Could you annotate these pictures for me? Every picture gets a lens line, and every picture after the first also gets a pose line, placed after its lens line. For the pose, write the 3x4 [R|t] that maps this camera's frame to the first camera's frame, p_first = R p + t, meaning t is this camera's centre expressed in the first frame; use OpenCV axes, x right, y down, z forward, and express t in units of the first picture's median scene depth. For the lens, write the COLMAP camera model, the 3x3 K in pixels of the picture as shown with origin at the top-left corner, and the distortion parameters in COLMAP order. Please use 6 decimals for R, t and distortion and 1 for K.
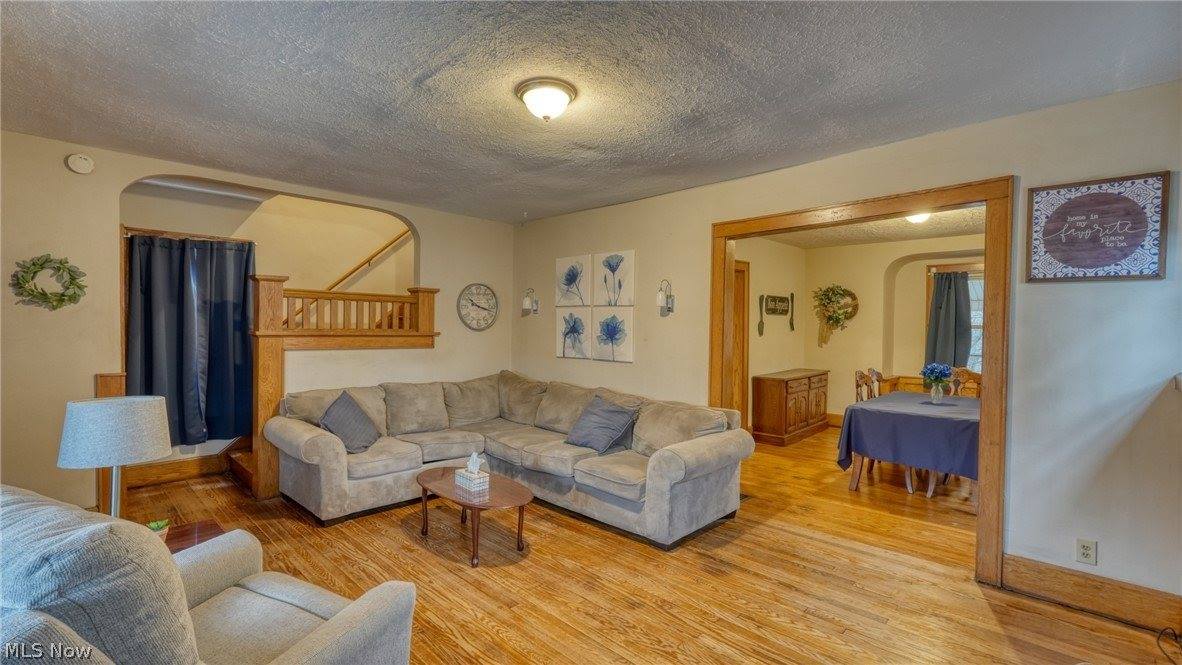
lens RADIAL K [[515.0, 0, 589.7], [0, 515.0, 335.0], [0, 0, 1]] dist [-0.019800, 0.008558]
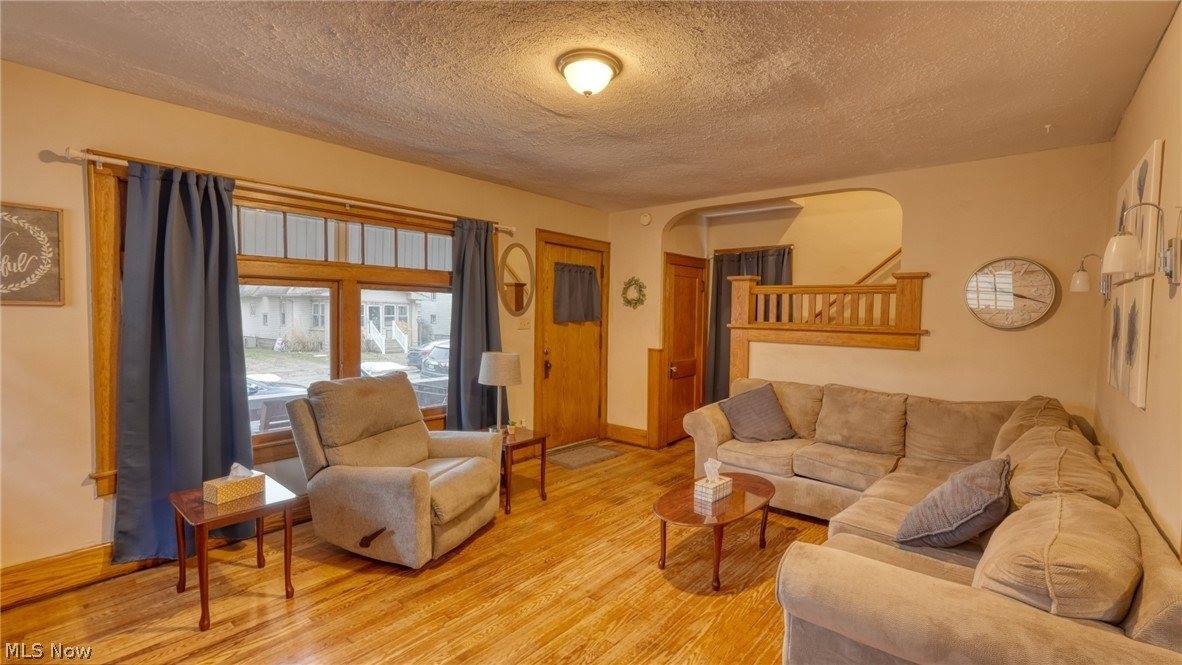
lens RADIAL K [[515.0, 0, 589.7], [0, 515.0, 335.0], [0, 0, 1]] dist [-0.019800, 0.008558]
pose [[0.073433, 0.031840, -0.996792, 0.532739], [-0.030922, 0.999082, 0.029635, -0.006987], [0.996821, 0.028646, 0.074350, 0.585104]]
